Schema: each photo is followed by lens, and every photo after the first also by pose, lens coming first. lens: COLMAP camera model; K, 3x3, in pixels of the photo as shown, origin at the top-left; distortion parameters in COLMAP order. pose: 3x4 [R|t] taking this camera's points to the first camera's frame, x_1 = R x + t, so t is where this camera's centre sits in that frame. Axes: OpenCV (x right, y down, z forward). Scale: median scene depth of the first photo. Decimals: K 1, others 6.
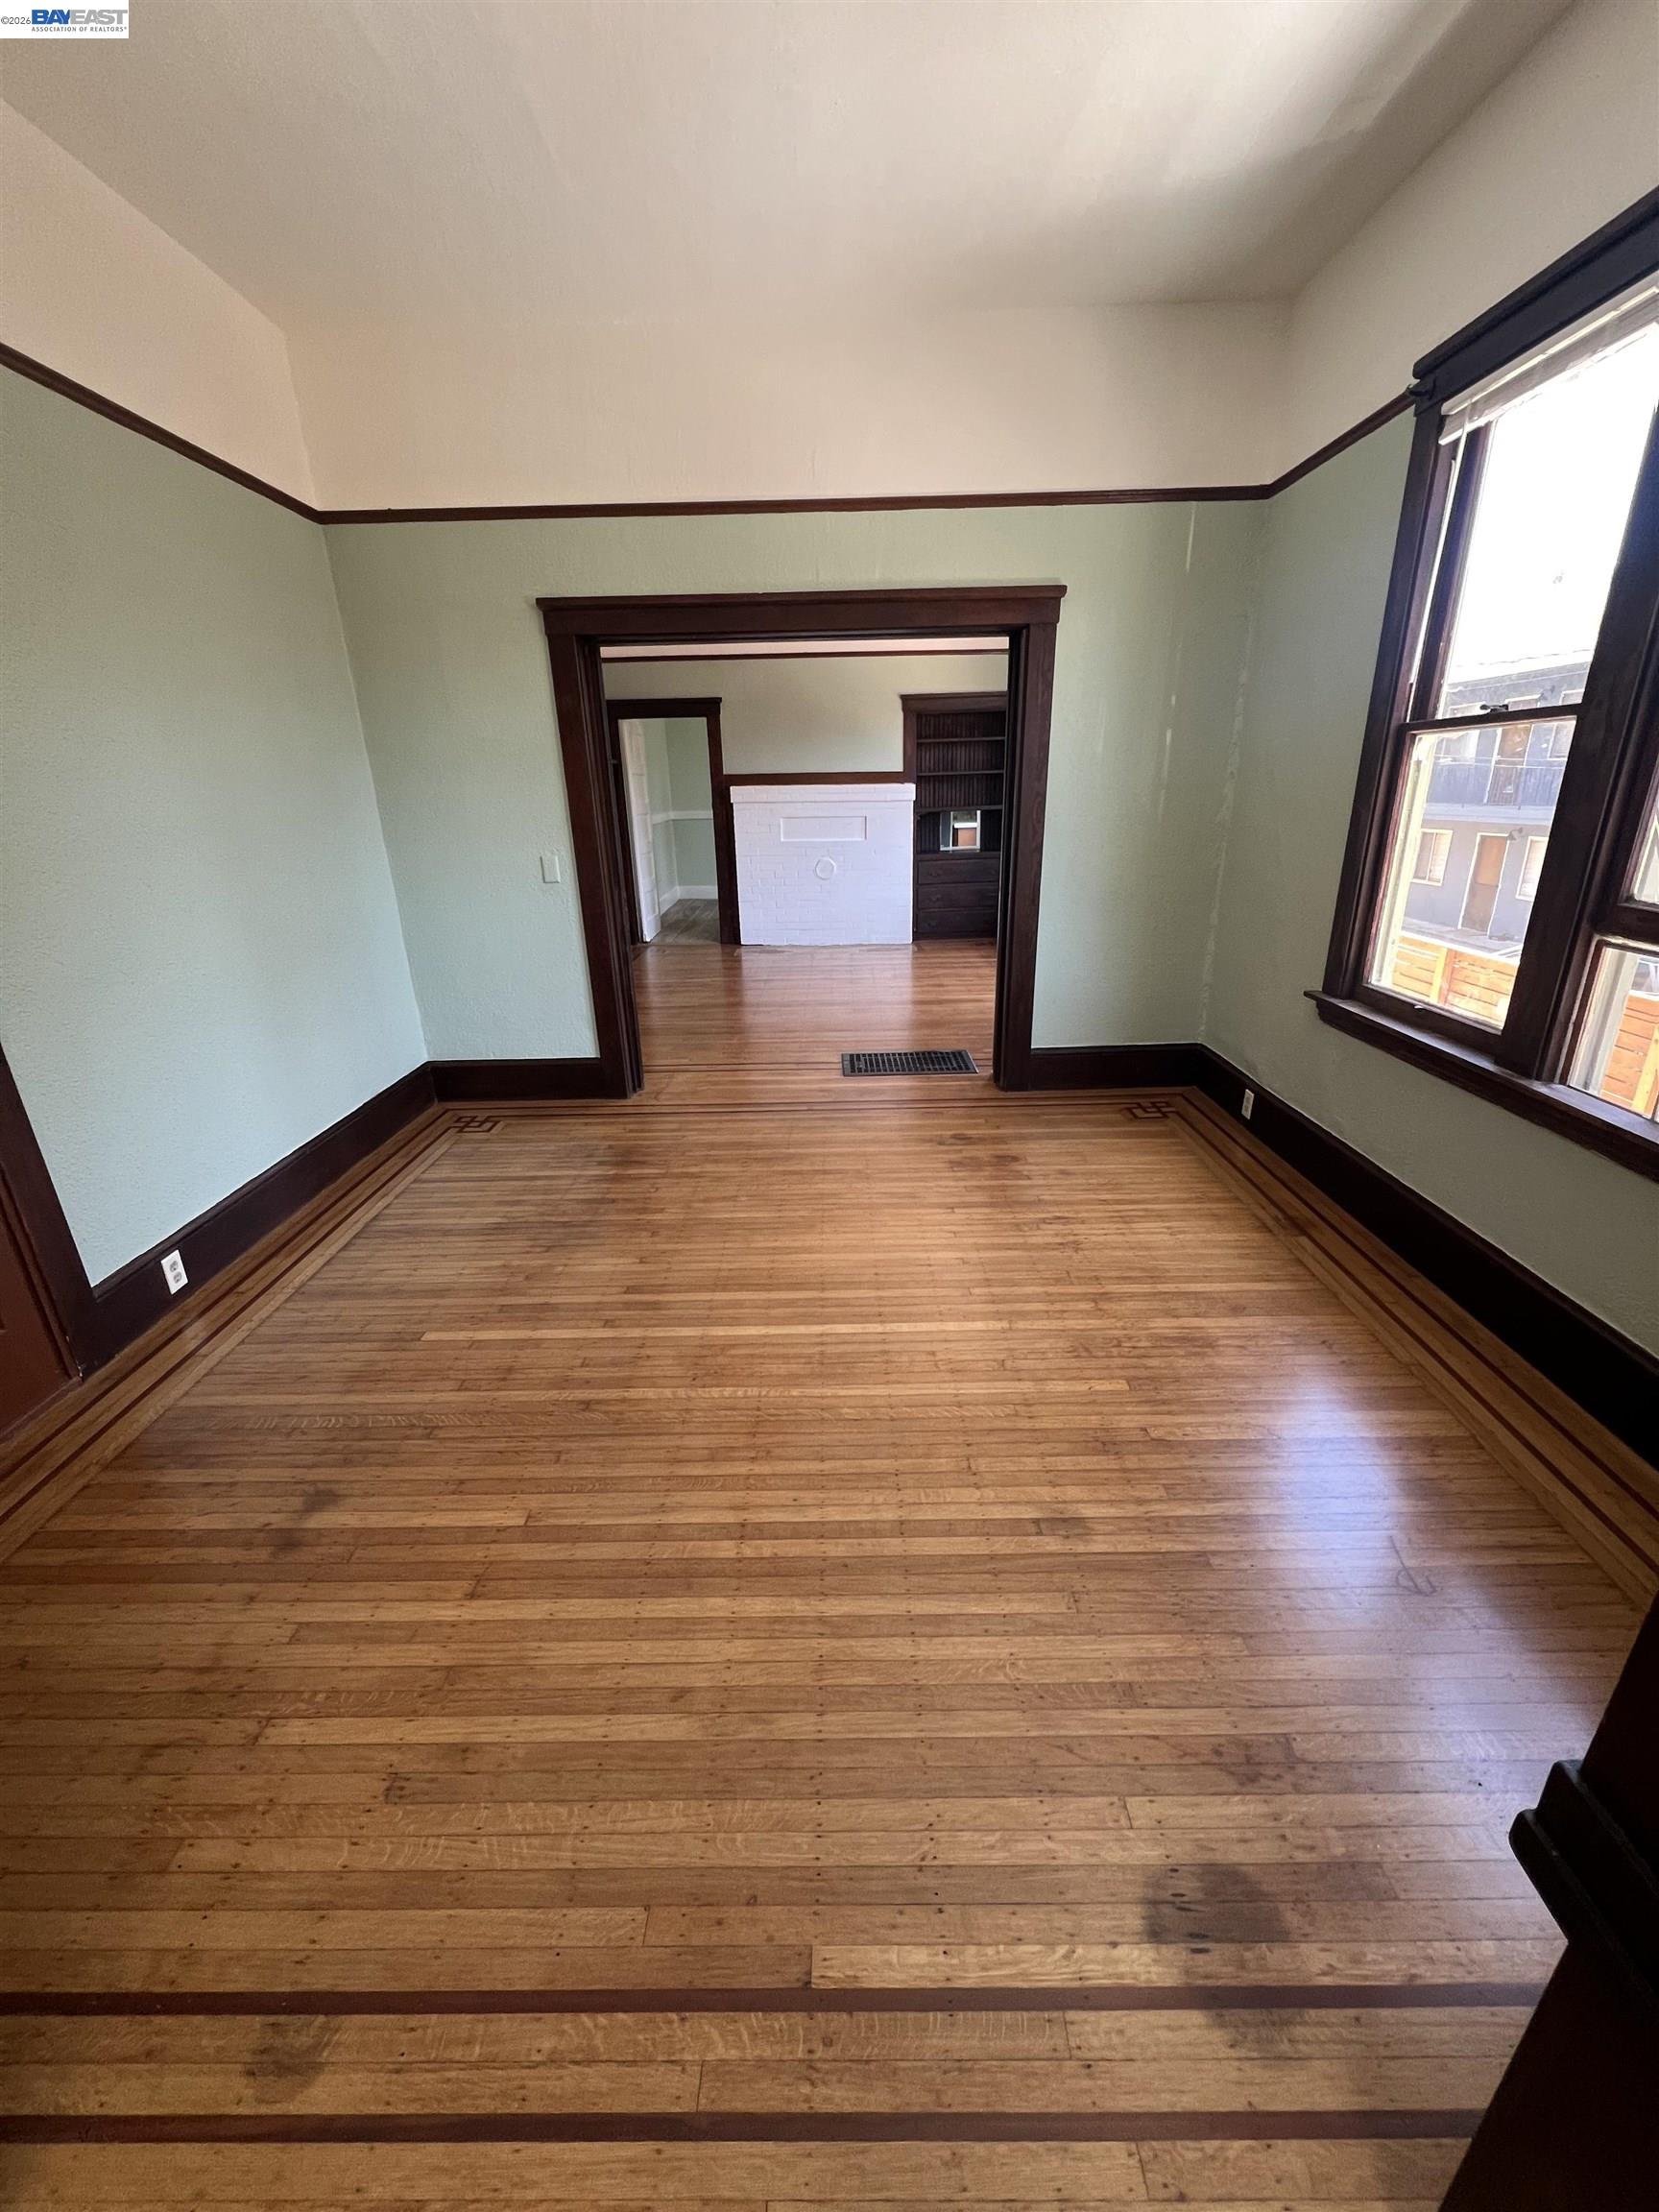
lens RADIAL K [[885.0, 0, 830.8], [0, 885.0, 1111.5], [0, 0, 1]] dist [-0.003619, 0.001036]
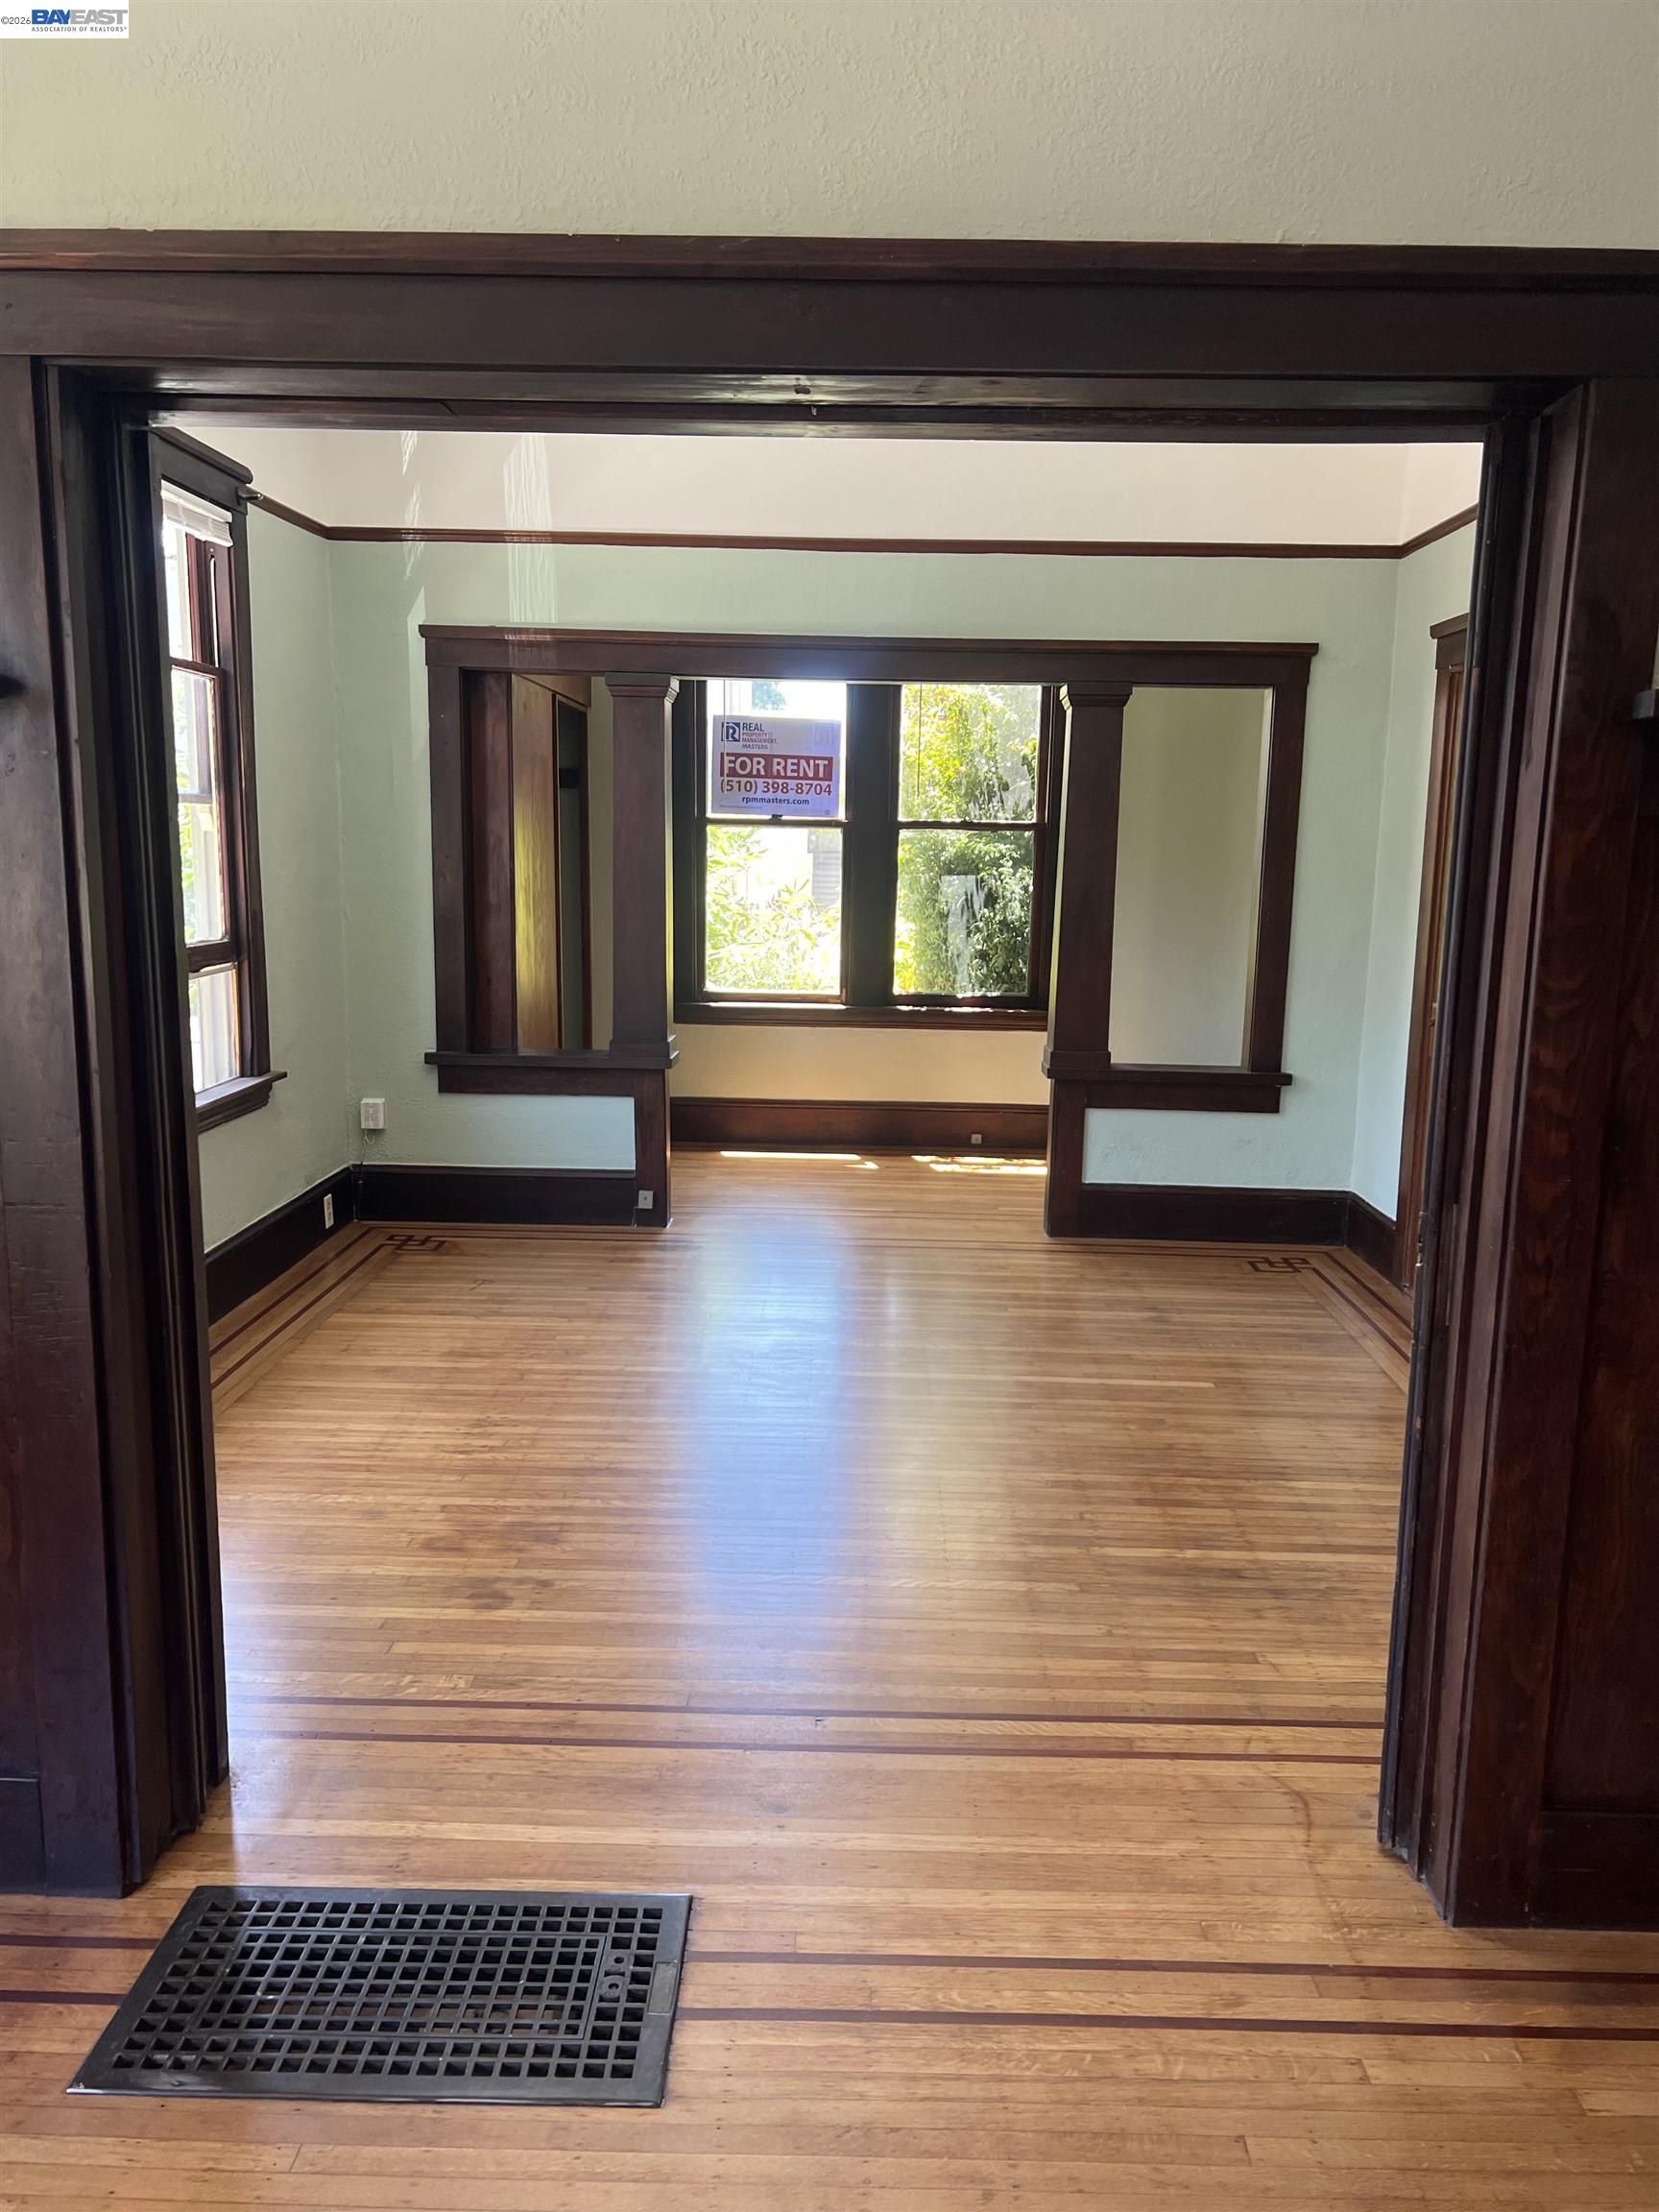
lens RADIAL K [[1674.7, 0, 833.7], [0, 1674.7, 1111.6], [0, 0, 1]] dist [0.005609, 0.000353]
pose [[-0.999799, 0.001603, 0.019990, -0.058346], [0.011261, 0.869675, 0.493497, -0.740549], [-0.016594, 0.493623, -0.869518, 1.956479]]
